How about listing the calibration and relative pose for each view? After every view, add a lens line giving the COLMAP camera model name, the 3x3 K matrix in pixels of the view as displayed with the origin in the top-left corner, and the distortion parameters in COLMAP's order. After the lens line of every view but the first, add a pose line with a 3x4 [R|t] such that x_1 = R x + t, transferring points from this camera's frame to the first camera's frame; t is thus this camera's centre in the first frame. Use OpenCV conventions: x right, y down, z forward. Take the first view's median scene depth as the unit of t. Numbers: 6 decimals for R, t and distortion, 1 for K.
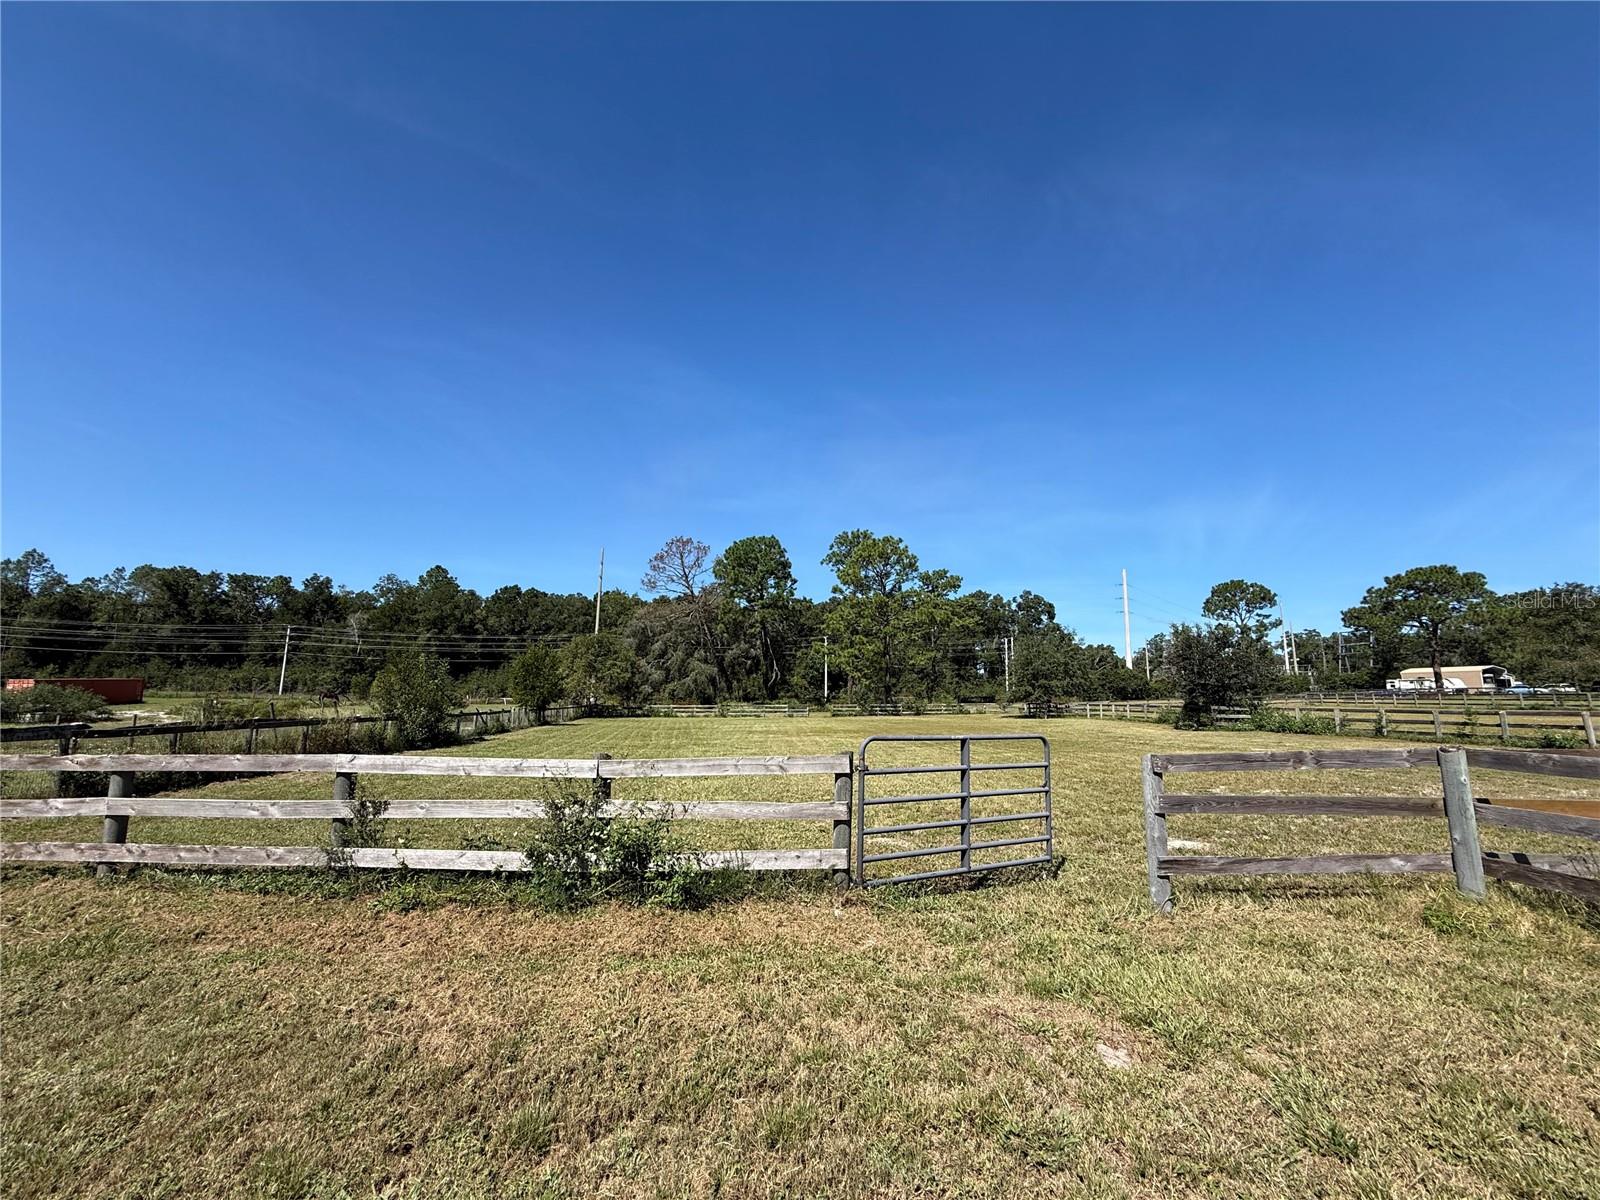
lens RADIAL K [[641.4, 0, 800.9], [0, 641.4, 602.6], [0, 0, 1]] dist [-0.000318, -0.000362]
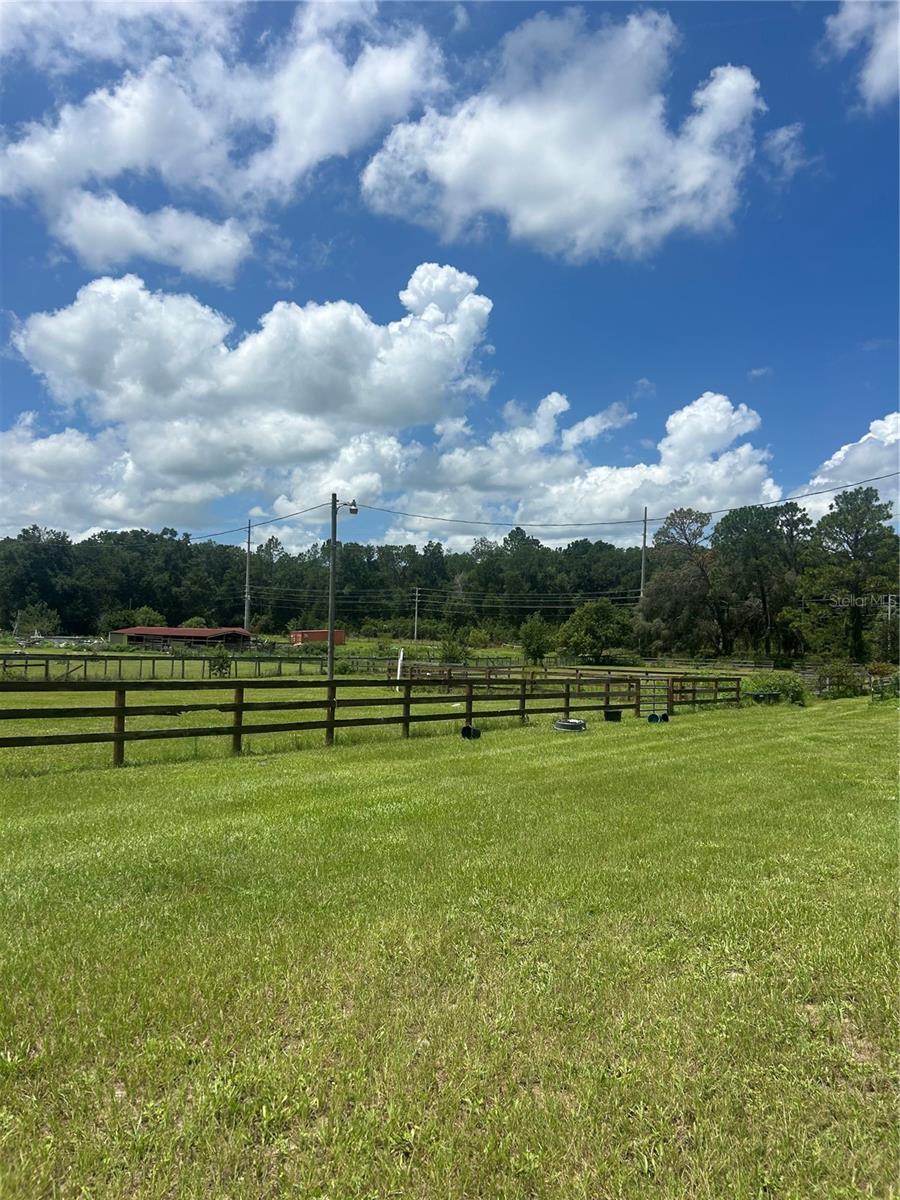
lens RADIAL K [[910.8, 0, 450.0], [0, 910.8, 600.0], [0, 0, 1]] dist [0.106664, -0.002281]
pose [[0.799389, -0.008866, -0.600749, 0.308865], [0.070562, 0.994357, 0.079219, -0.069972], [0.596657, -0.105717, 0.795503, -0.363891]]
